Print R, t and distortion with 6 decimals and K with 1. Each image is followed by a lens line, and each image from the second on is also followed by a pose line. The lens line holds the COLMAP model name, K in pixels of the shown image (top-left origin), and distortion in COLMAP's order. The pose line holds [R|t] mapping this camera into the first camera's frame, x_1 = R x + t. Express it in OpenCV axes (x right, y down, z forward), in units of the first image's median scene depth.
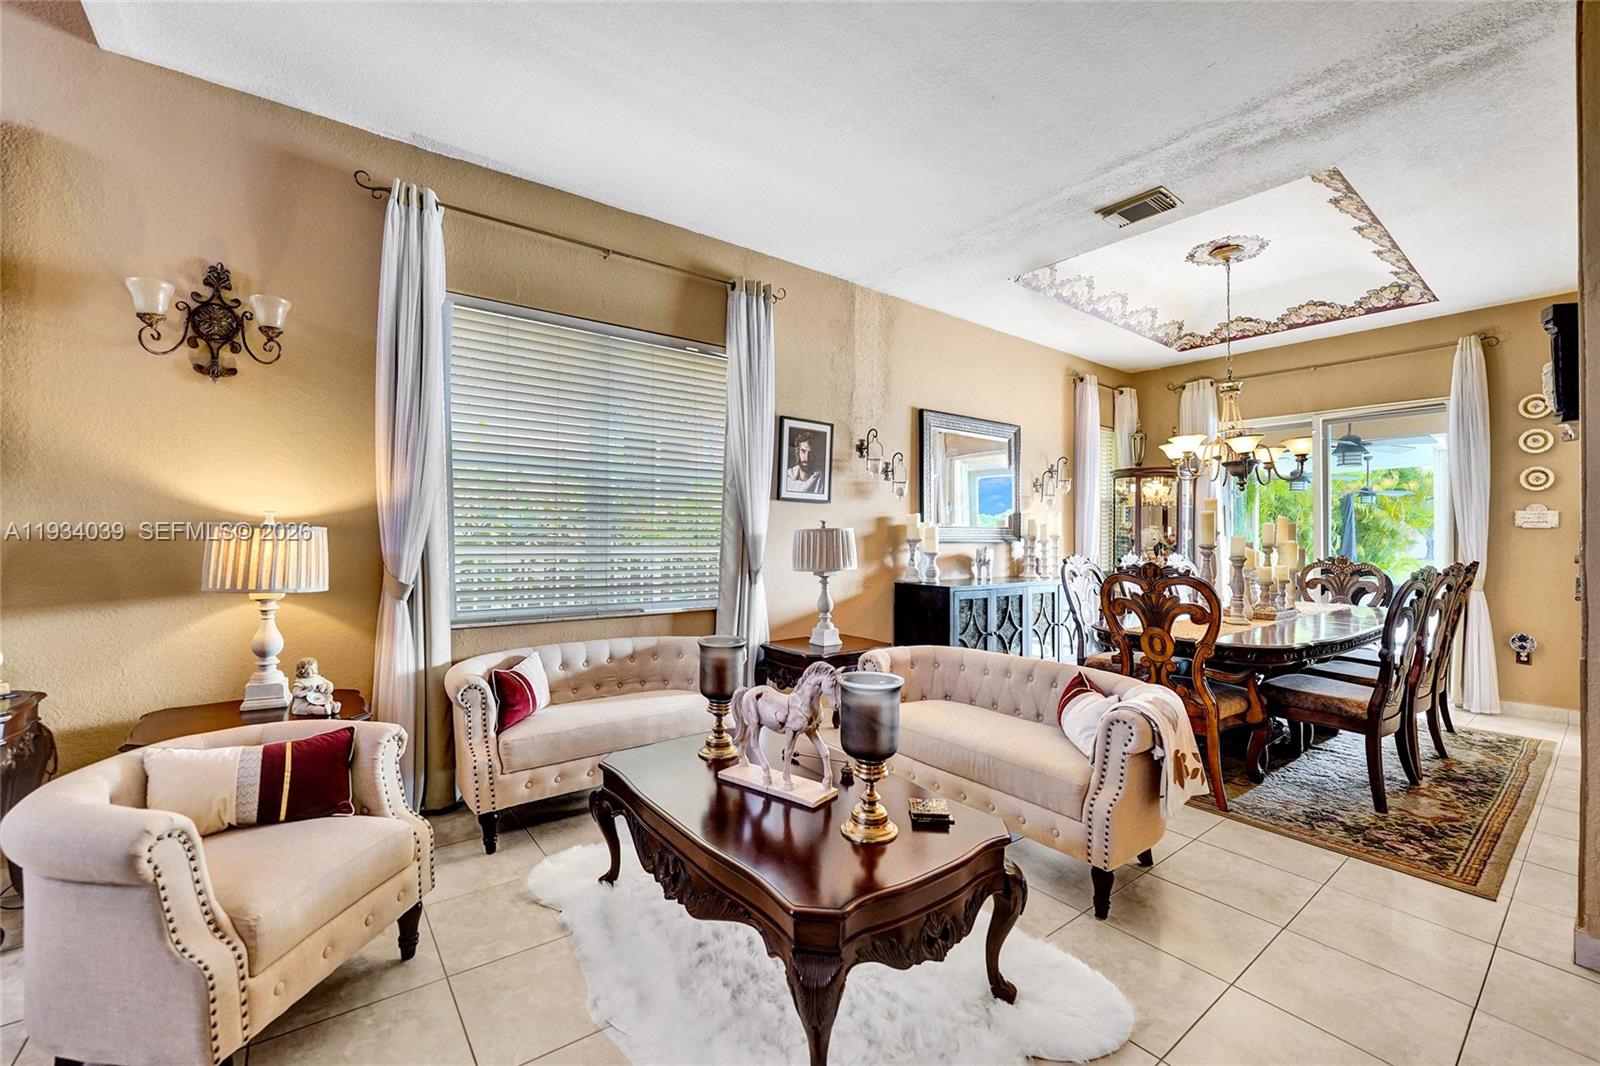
lens RADIAL K [[652.7, 0, 799.5], [0, 652.7, 530.2], [0, 0, 1]] dist [-0.030084, 0.000311]
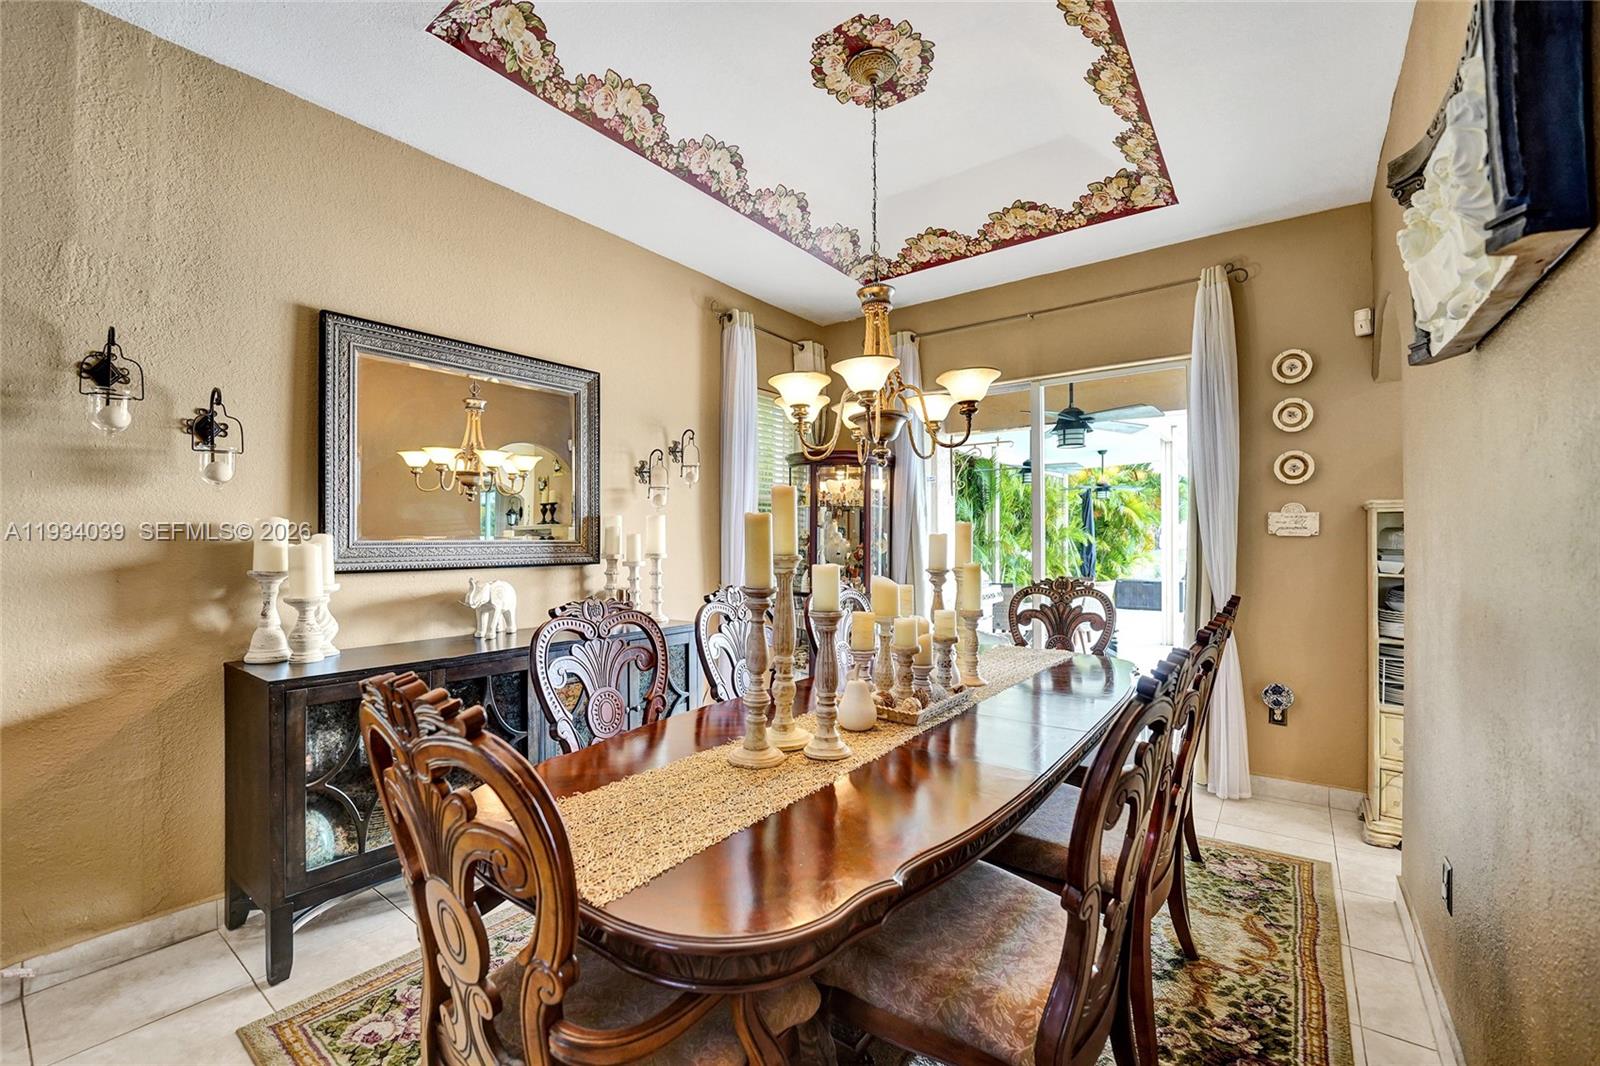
lens RADIAL K [[648.3, 0, 798.7], [0, 648.3, 540.9], [0, 0, 1]] dist [-0.034702, -0.000098]
pose [[0.963910, -0.010901, 0.266006, 0.428980], [0.007967, 0.999895, 0.012107, -0.011224], [-0.266110, -0.009550, 0.963895, 0.441219]]
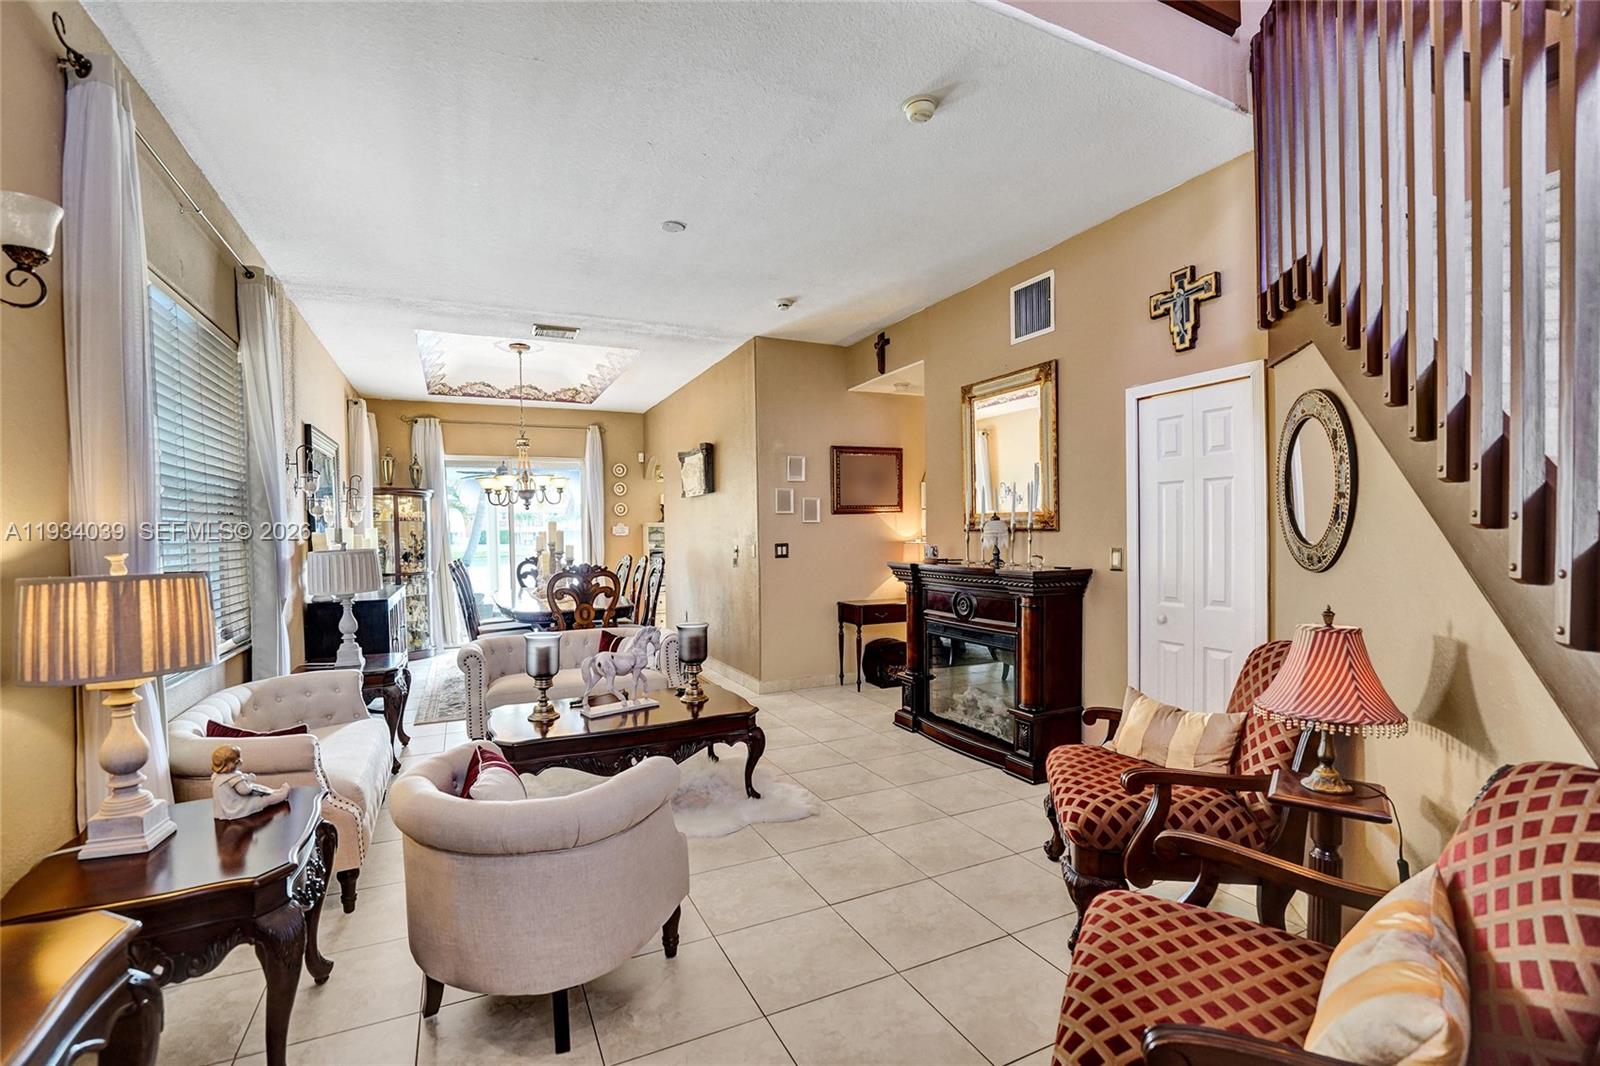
lens RADIAL K [[652.7, 0, 799.5], [0, 652.7, 530.2], [0, 0, 1]] dist [-0.030084, 0.000311]
pose [[0.218009, -0.006001, 0.975928, -0.561947], [0.011655, 0.999926, 0.003545, -0.020463], [-0.975877, 0.010601, 0.218062, 0.072541]]
